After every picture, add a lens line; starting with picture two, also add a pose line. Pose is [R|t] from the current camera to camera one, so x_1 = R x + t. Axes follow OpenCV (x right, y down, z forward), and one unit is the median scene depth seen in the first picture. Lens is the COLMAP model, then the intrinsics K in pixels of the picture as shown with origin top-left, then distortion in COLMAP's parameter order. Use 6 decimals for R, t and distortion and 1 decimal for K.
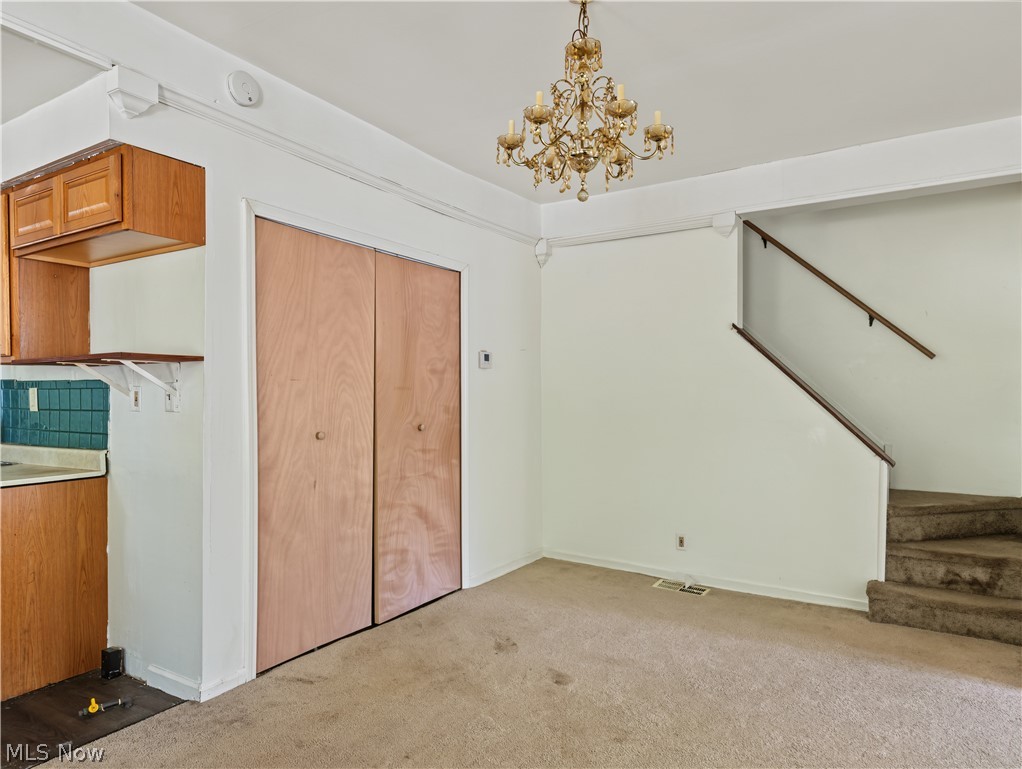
lens RADIAL K [[634.5, 0, 513.6], [0, 634.5, 386.1], [0, 0, 1]] dist [0.004260, -0.000669]
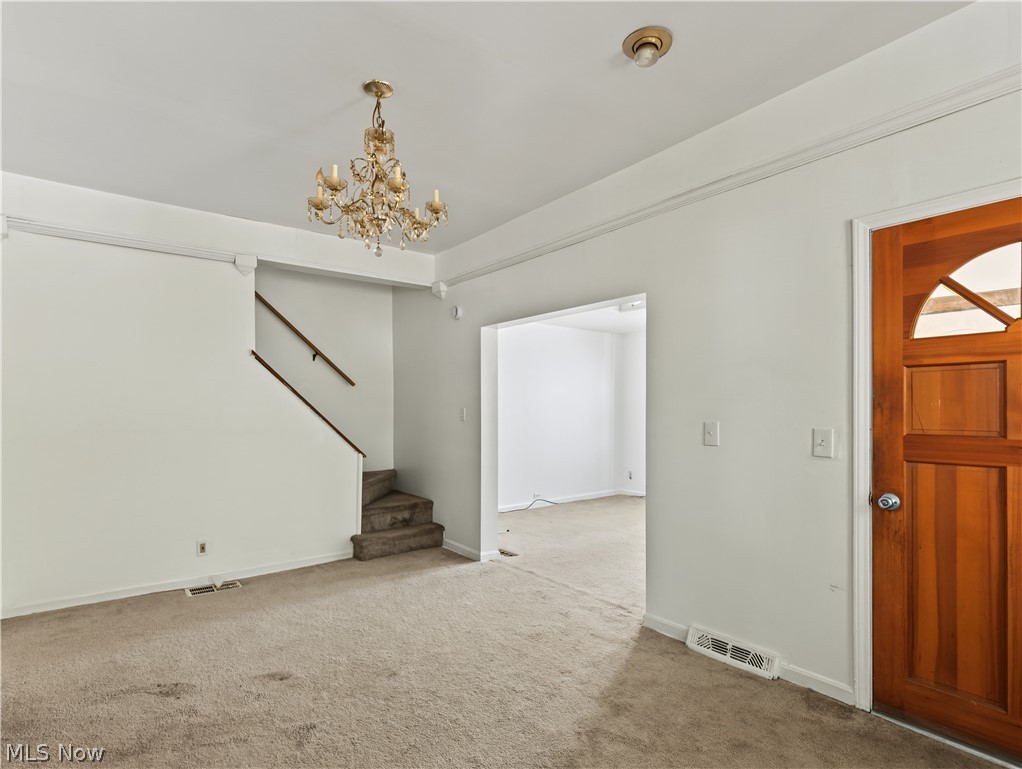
lens RADIAL K [[516.7, 0, 523.6], [0, 516.7, 407.3], [0, 0, 1]] dist [0.003868, 0.001006]
pose [[0.341775, -0.003391, 0.939776, -0.436346], [-0.006361, 0.999962, 0.005922, -0.001967], [-0.939760, -0.008002, 0.341740, 0.225238]]
